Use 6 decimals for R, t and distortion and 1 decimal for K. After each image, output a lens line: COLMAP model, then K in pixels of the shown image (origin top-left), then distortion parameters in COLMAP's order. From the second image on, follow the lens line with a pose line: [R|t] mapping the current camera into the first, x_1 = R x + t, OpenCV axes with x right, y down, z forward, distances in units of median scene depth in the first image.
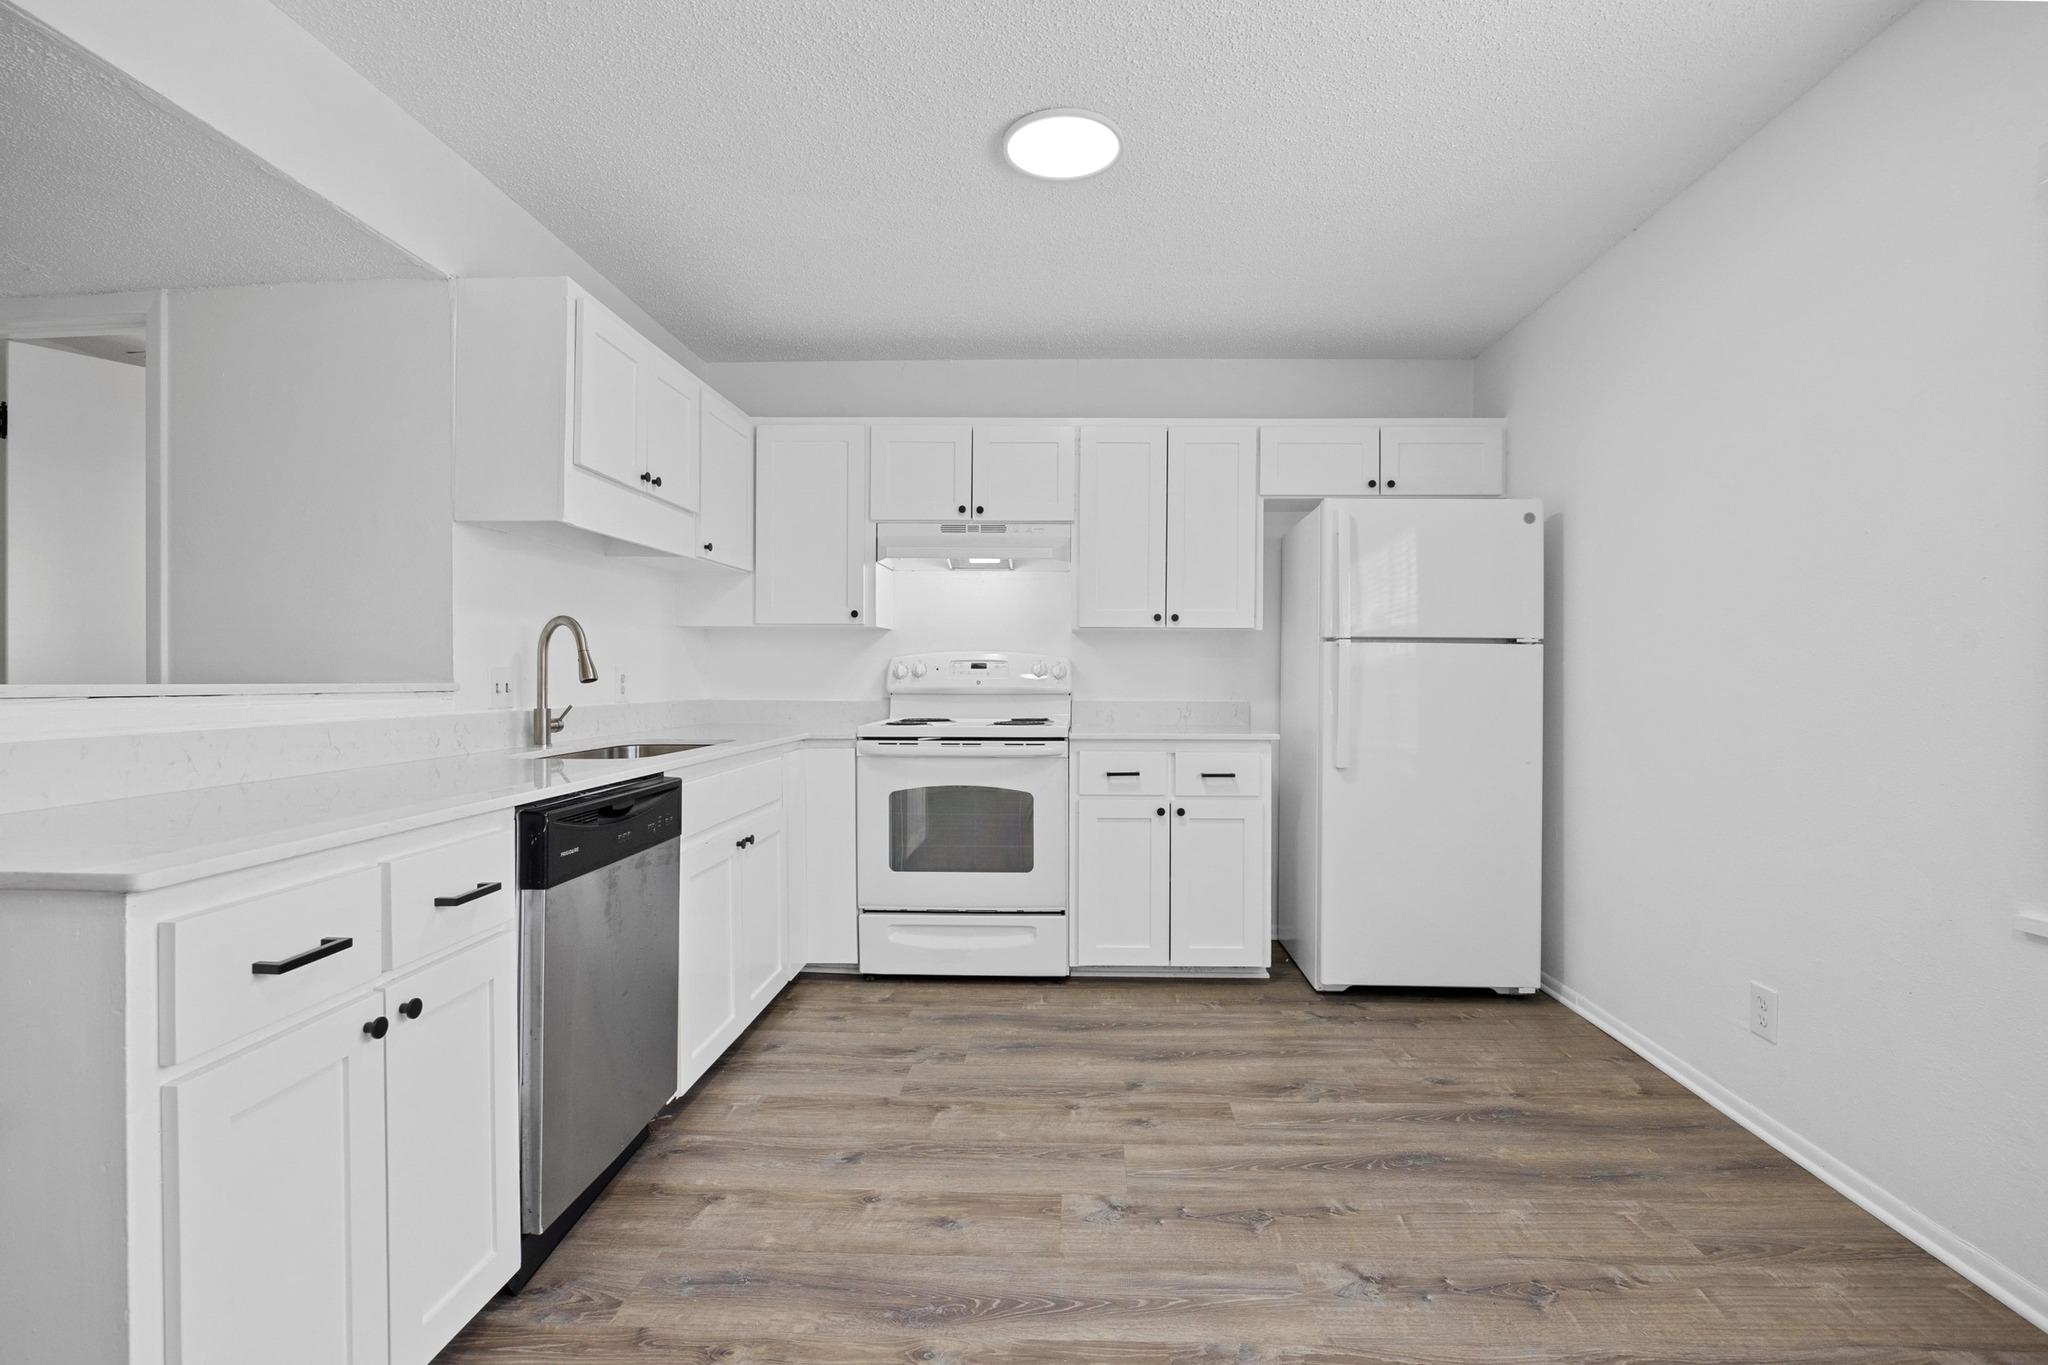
lens RADIAL K [[952.0, 0, 1045.0], [0, 952.0, 674.0], [0, 0, 1]] dist [-0.020636, 0.000830]
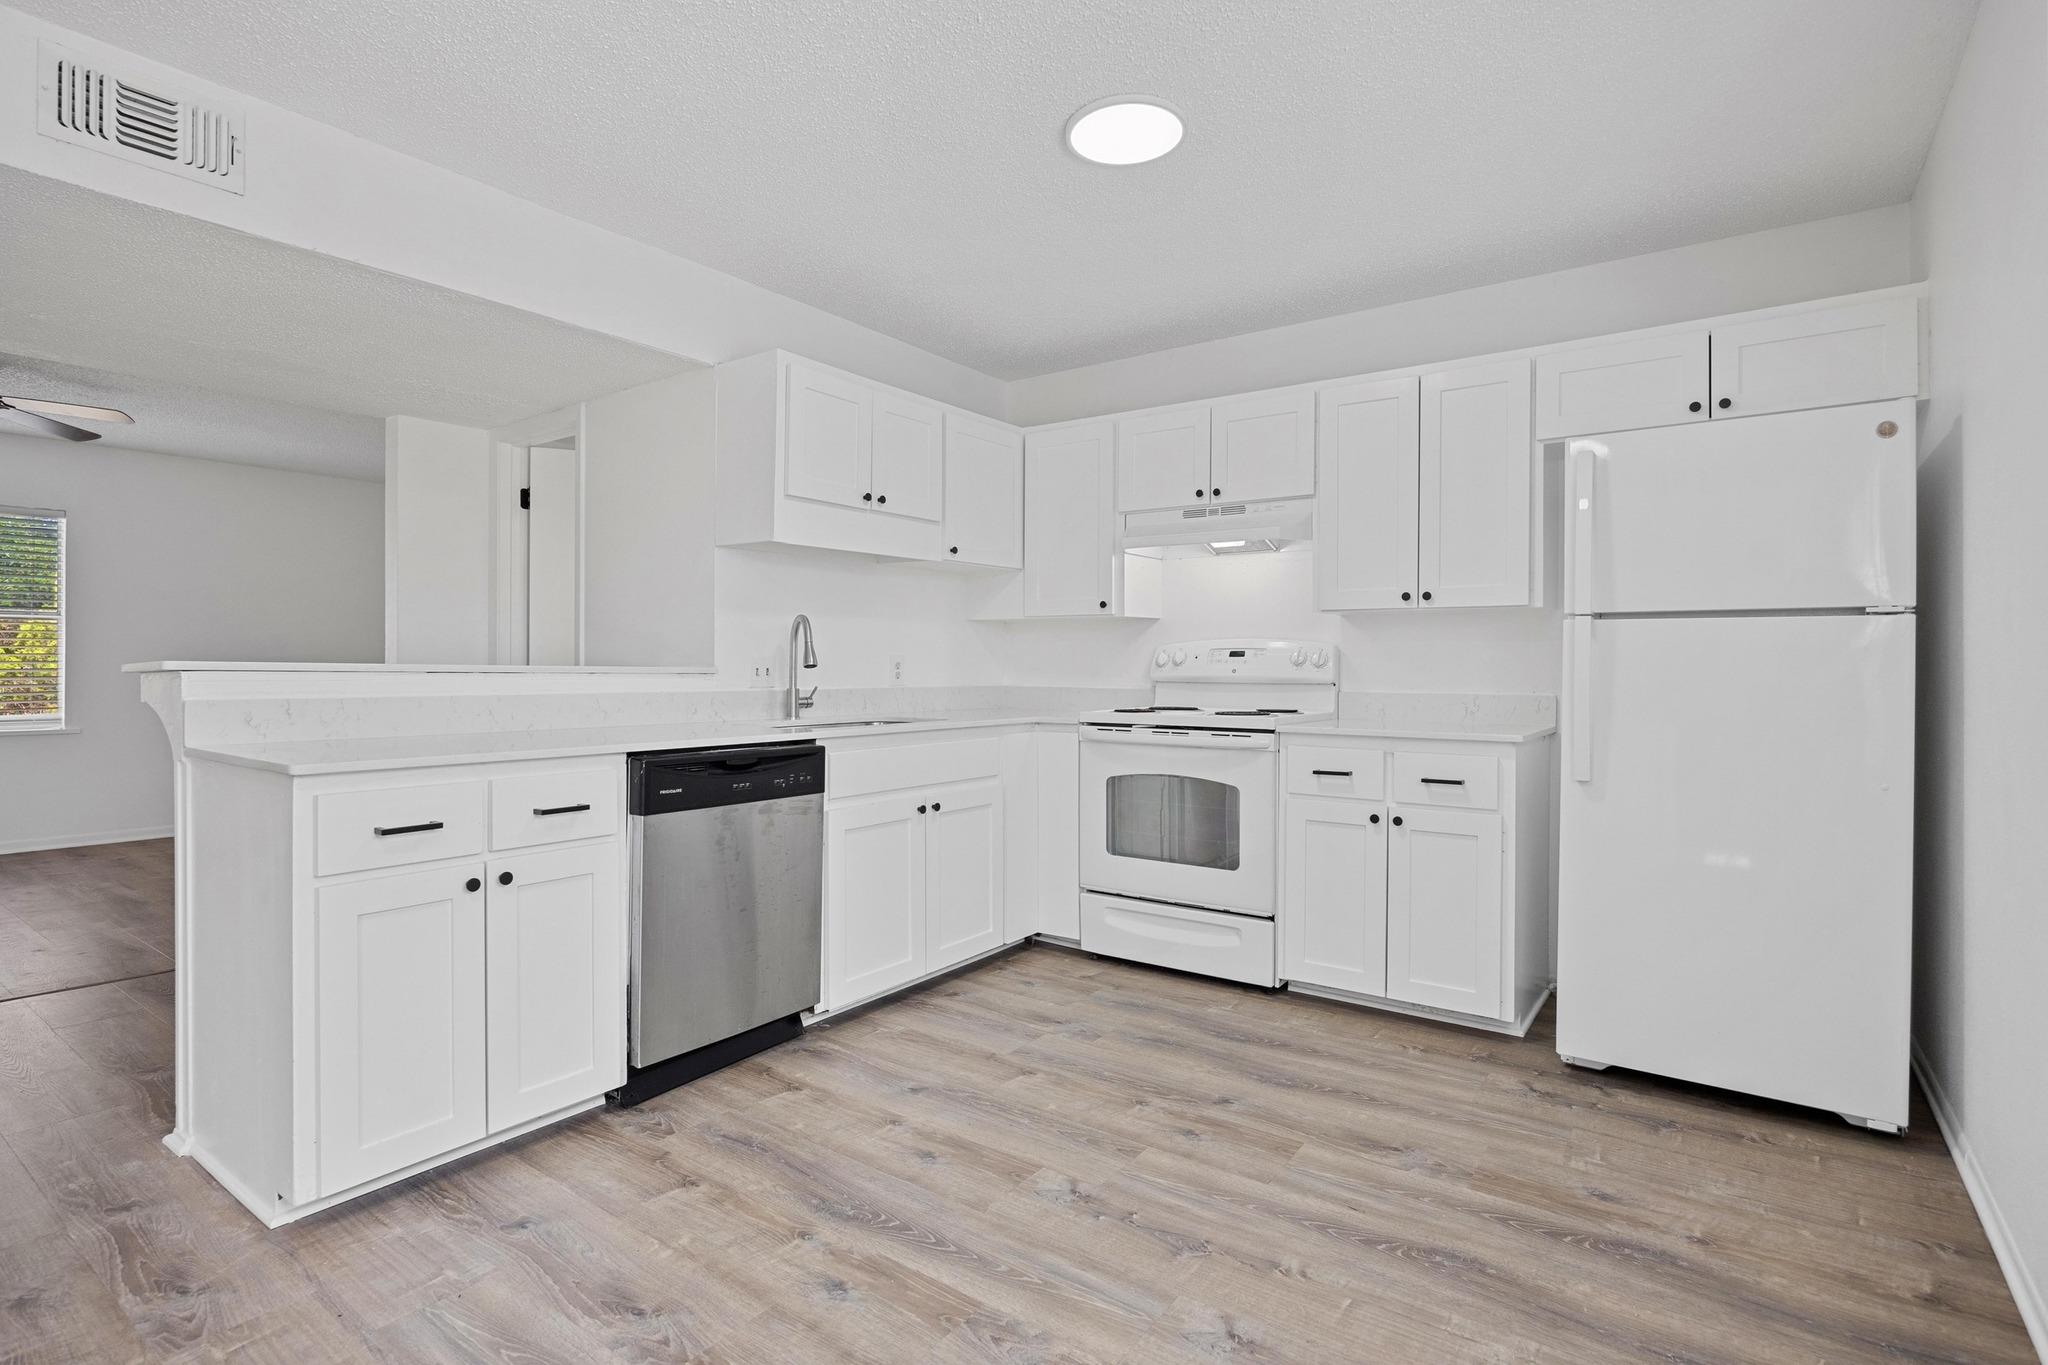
lens RADIAL K [[994.1, 0, 1004.9], [0, 994.1, 660.4], [0, 0, 1]] dist [-0.008720, -0.000805]
pose [[0.824647, -0.002324, -0.565642, 0.486777], [-0.001719, 0.999977, -0.006614, 0.007952], [0.565644, 0.006426, 0.824624, 0.073123]]
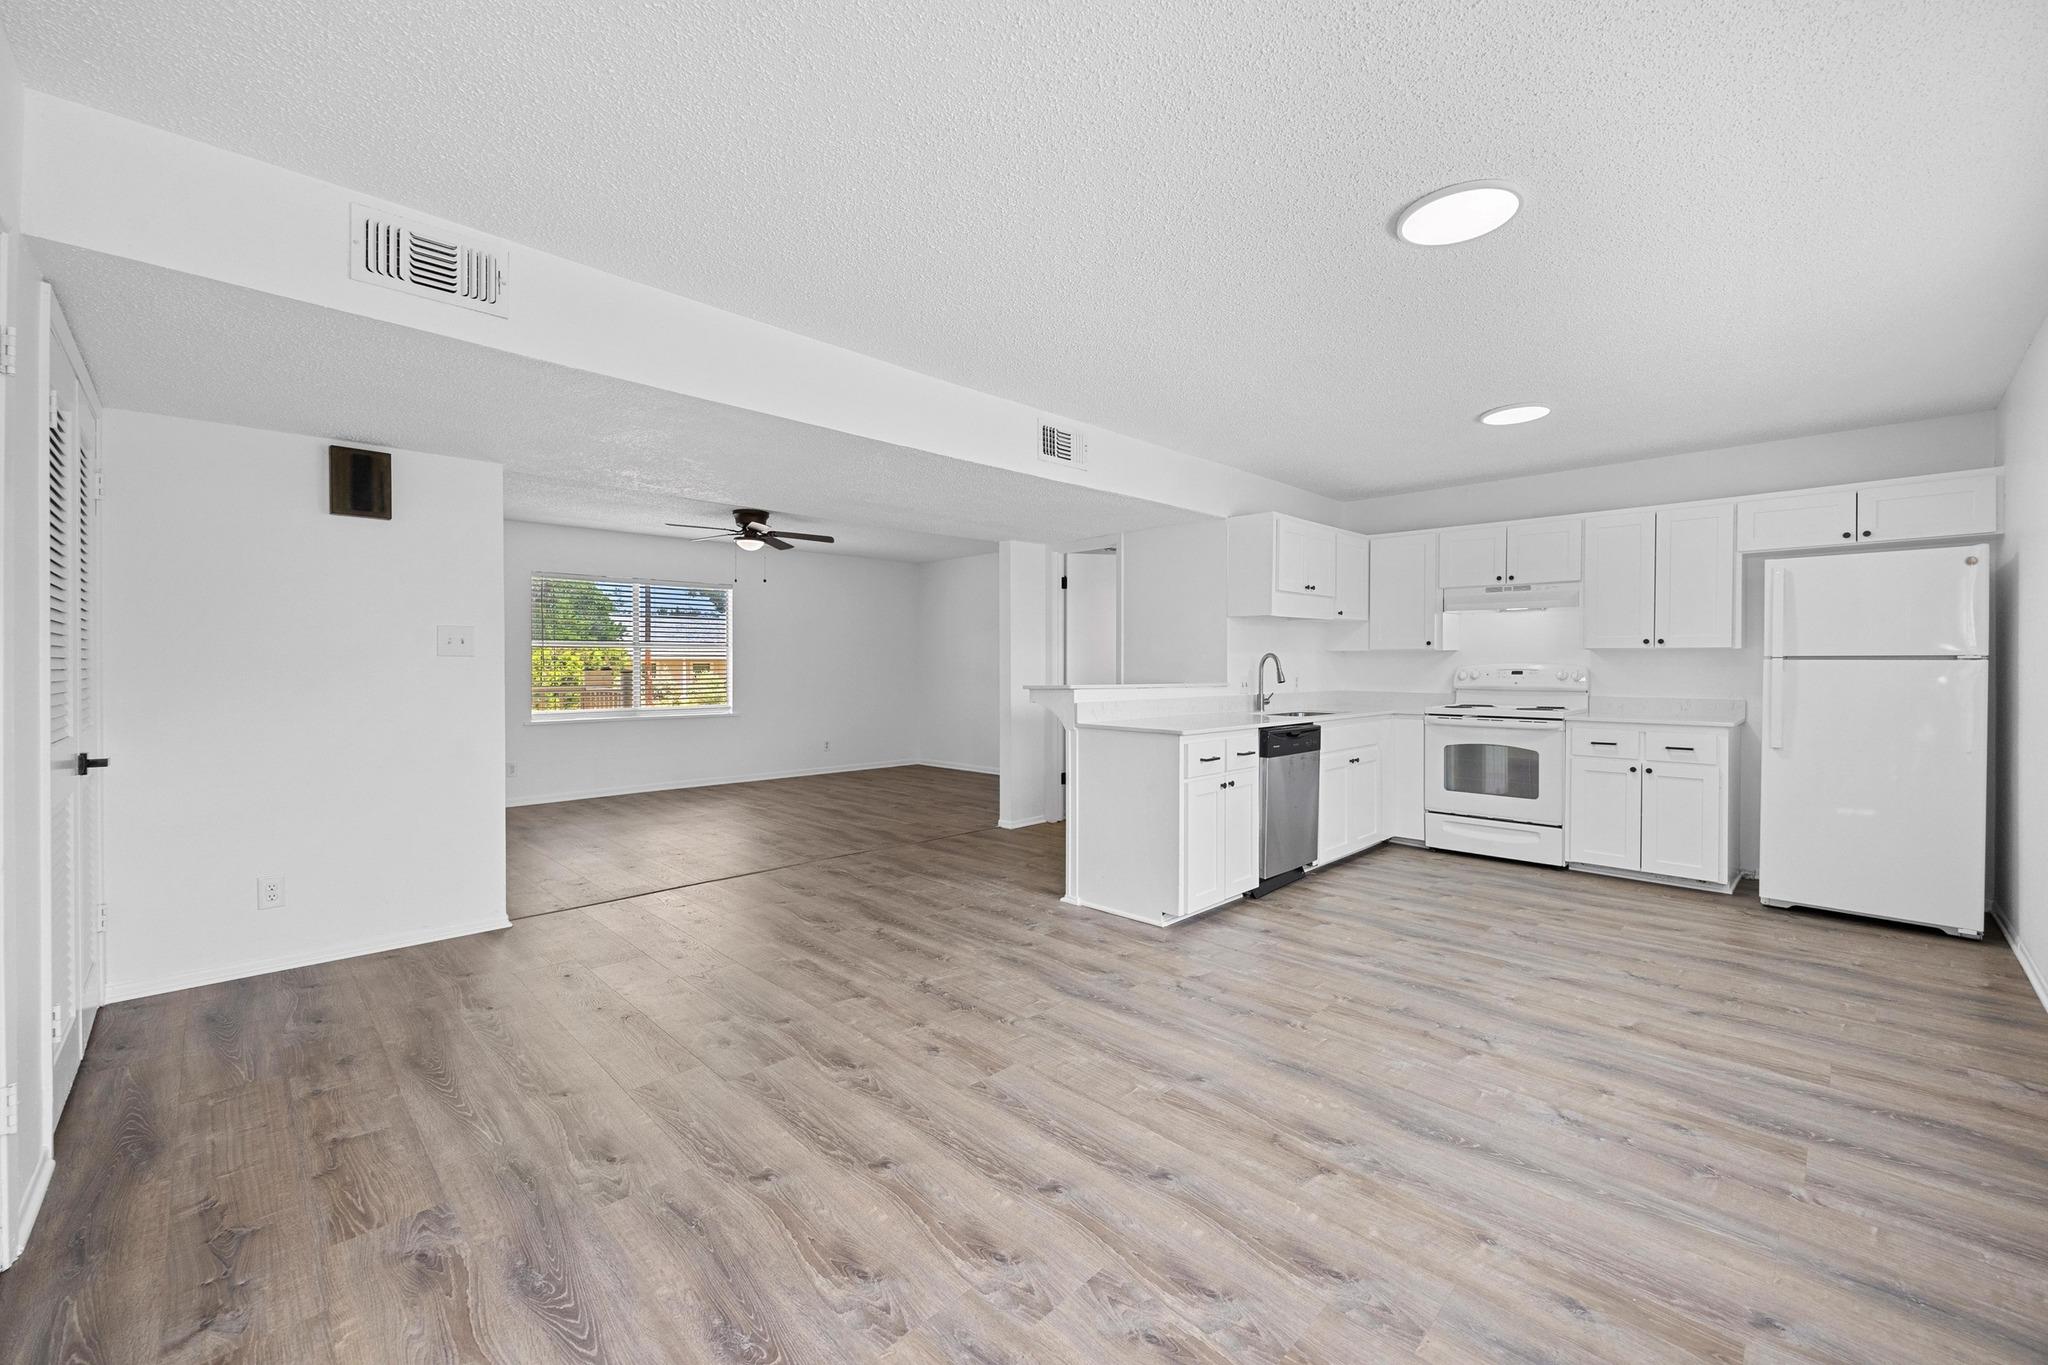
lens RADIAL K [[813.6, 0, 1021.4], [0, 813.6, 666.3], [0, 0, 1]] dist [0.005138, -0.001005]
pose [[0.726462, -0.000034, -0.687207, 0.421908], [0.001789, 0.999997, 0.001842, -0.037152], [0.687204, -0.002567, 0.726460, -0.882828]]
